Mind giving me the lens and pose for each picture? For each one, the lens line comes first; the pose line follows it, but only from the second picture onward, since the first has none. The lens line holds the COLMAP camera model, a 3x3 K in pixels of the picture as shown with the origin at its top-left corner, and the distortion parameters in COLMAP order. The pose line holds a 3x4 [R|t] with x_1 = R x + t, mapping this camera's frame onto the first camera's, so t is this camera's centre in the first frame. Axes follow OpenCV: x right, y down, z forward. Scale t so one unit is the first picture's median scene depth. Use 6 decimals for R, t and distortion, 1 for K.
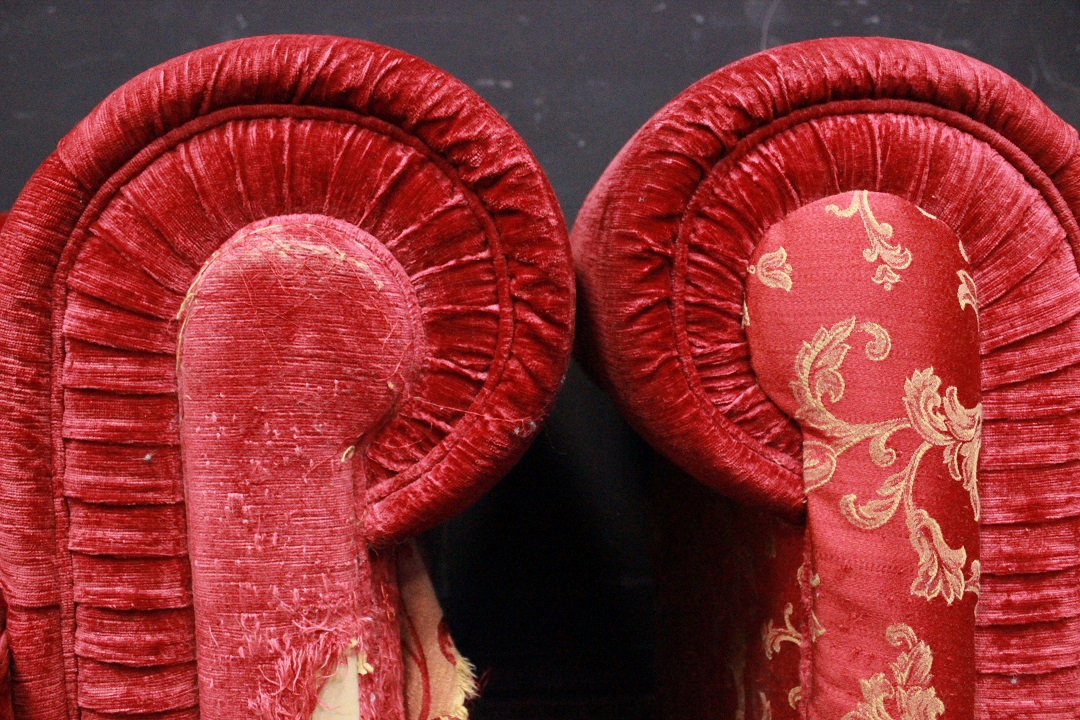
lens RADIAL K [[889.8, 0, 533.8], [0, 889.8, 376.7], [0, 0, 1]] dist [-0.162998, 0.128110]
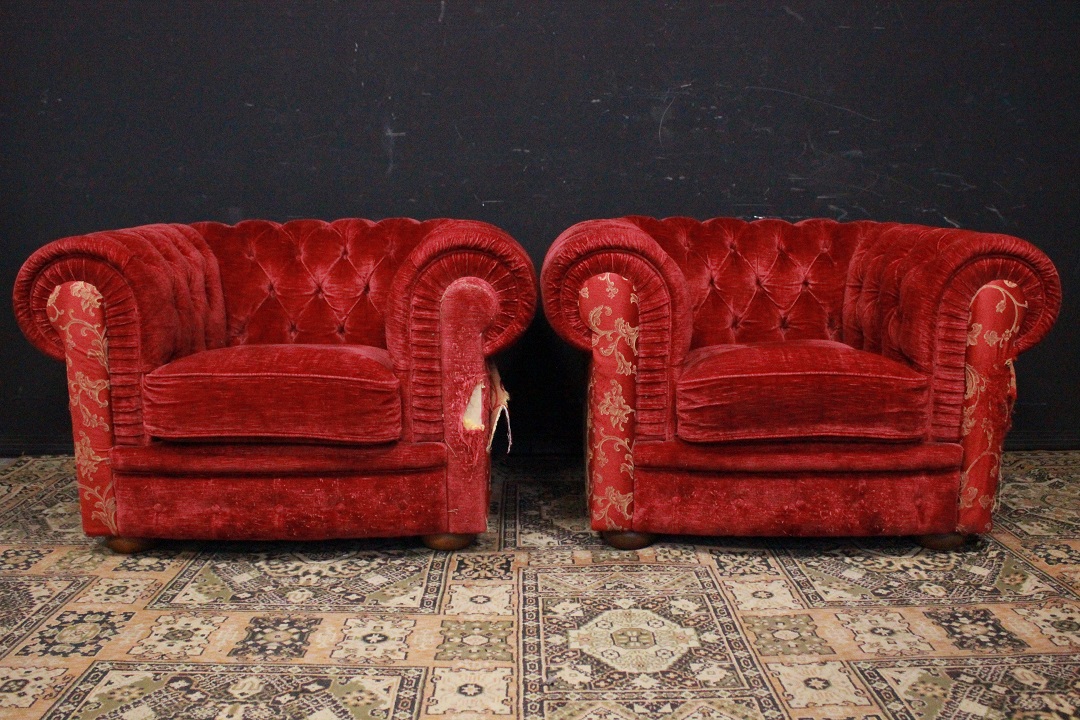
lens RADIAL K [[966.3, 0, 540.2], [0, 966.3, 358.4], [0, 0, 1]] dist [-0.150097, 0.104686]
pose [[0.999353, 0.025687, -0.025174, 0.189295], [-0.022649, 0.993189, 0.114289, -0.330165], [0.027938, -0.113645, 0.993129, -3.553336]]
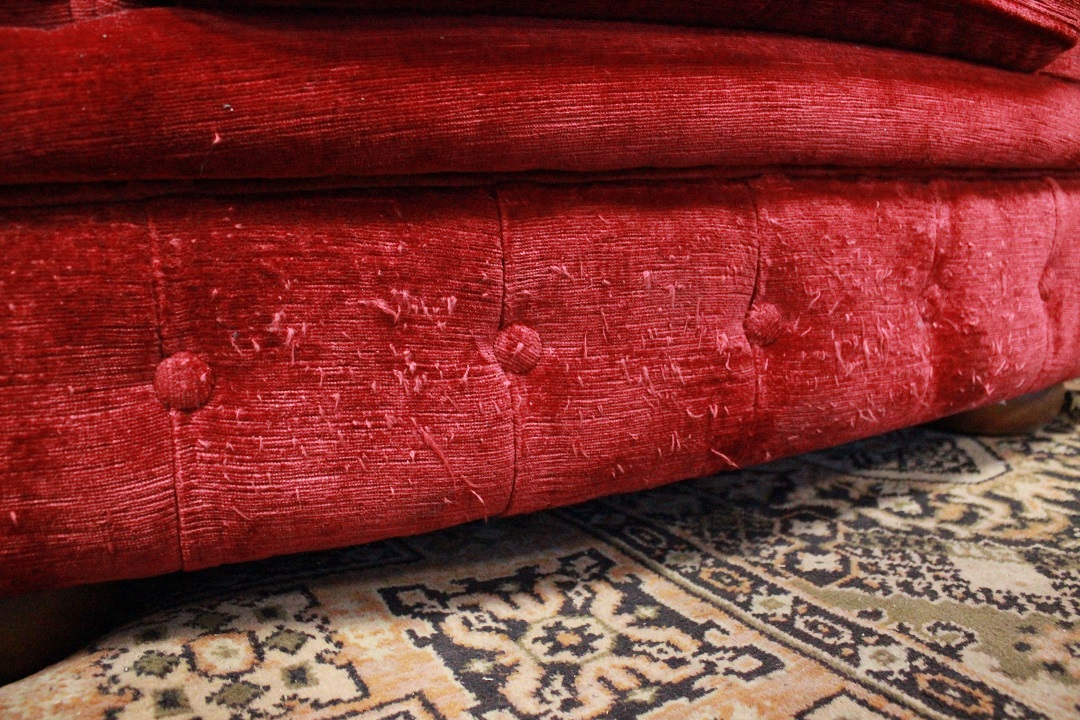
lens RADIAL K [[889.8, 0, 536.6], [0, 889.8, 372.5], [0, 0, 1]] dist [-0.162998, 0.128110]
pose [[0.881342, -0.102659, 0.461192, 0.675196], [0.029013, 0.986027, 0.164041, 0.755302], [-0.471588, -0.131196, 0.872005, 0.239650]]
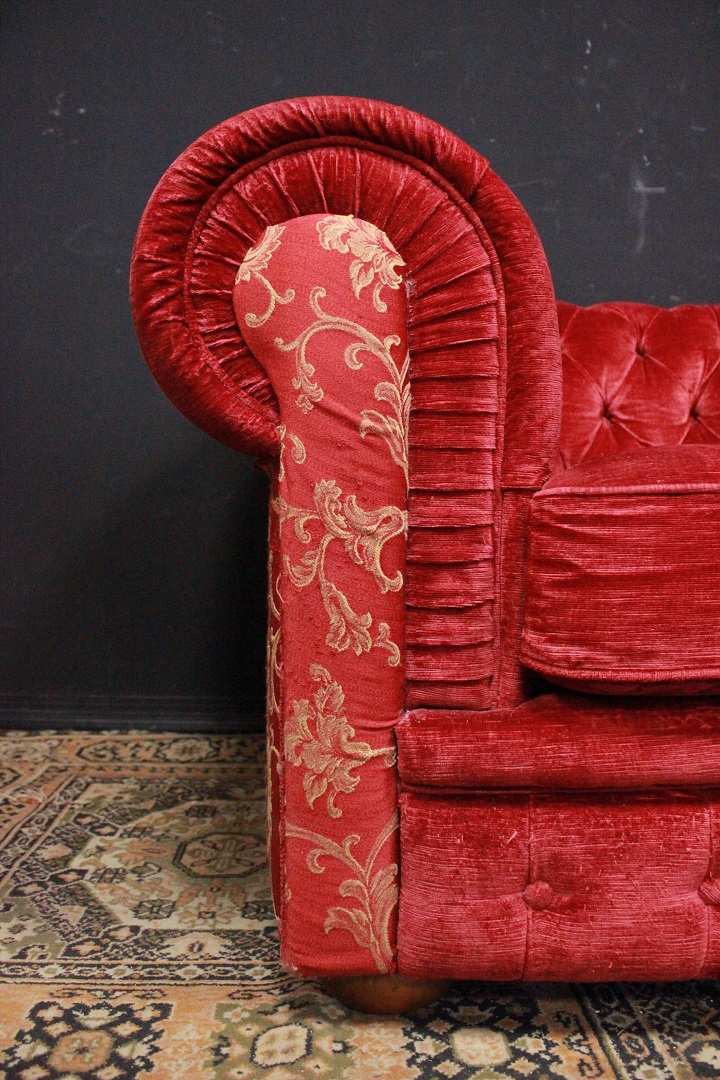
lens RADIAL K [[889.8, 0, 365.8], [0, 889.8, 537.2], [0, 0, 1]] dist [-0.162998, 0.128110]
pose [[0.999436, 0.030867, -0.013225, -2.027756], [-0.030877, 0.999523, -0.000556, 0.377484], [0.013201, 0.000964, 0.999912, -0.577551]]
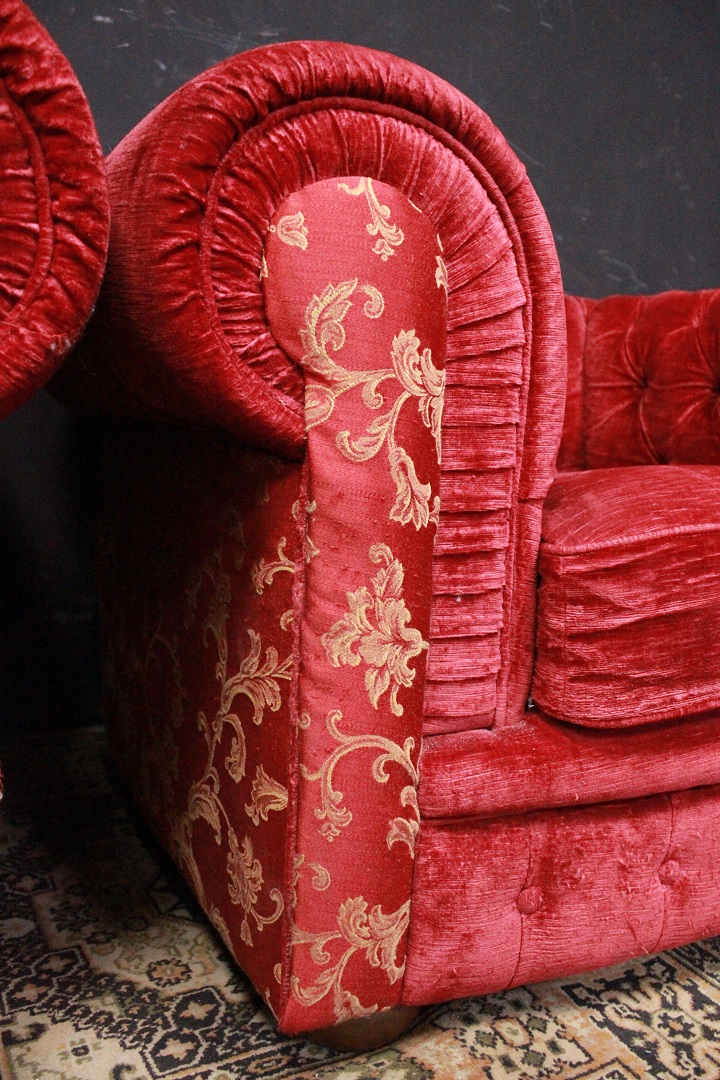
lens RADIAL K [[889.8, 0, 367.7], [0, 889.8, 542.1], [0, 0, 1]] dist [-0.162998, 0.128110]
pose [[0.883324, 0.015734, 0.468499, -0.165597], [-0.052399, 0.996487, 0.065329, 0.204387], [-0.465825, -0.082256, 0.881045, -0.077131]]
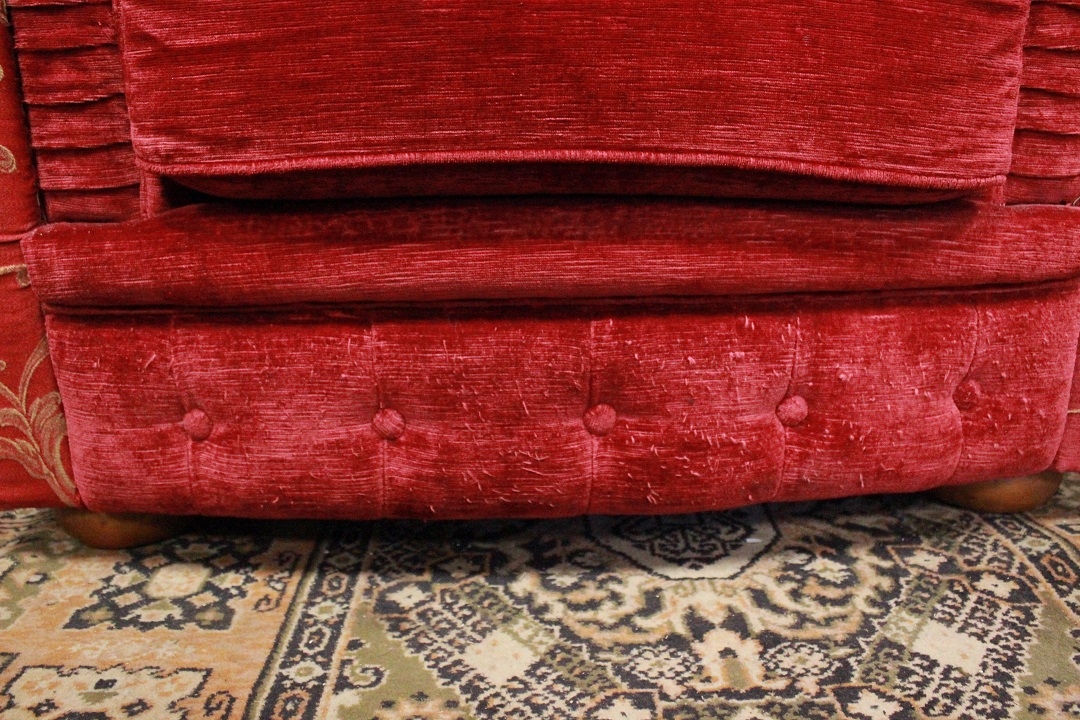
lens RADIAL K [[889.8, 0, 535.8], [0, 889.8, 368.4], [0, 0, 1]] dist [-0.162998, 0.128110]
pose [[0.999367, 0.020535, -0.029062, -1.211306], [-0.012030, 0.963573, 0.267176, 0.517263], [0.033490, -0.266657, 0.963210, -0.374659]]
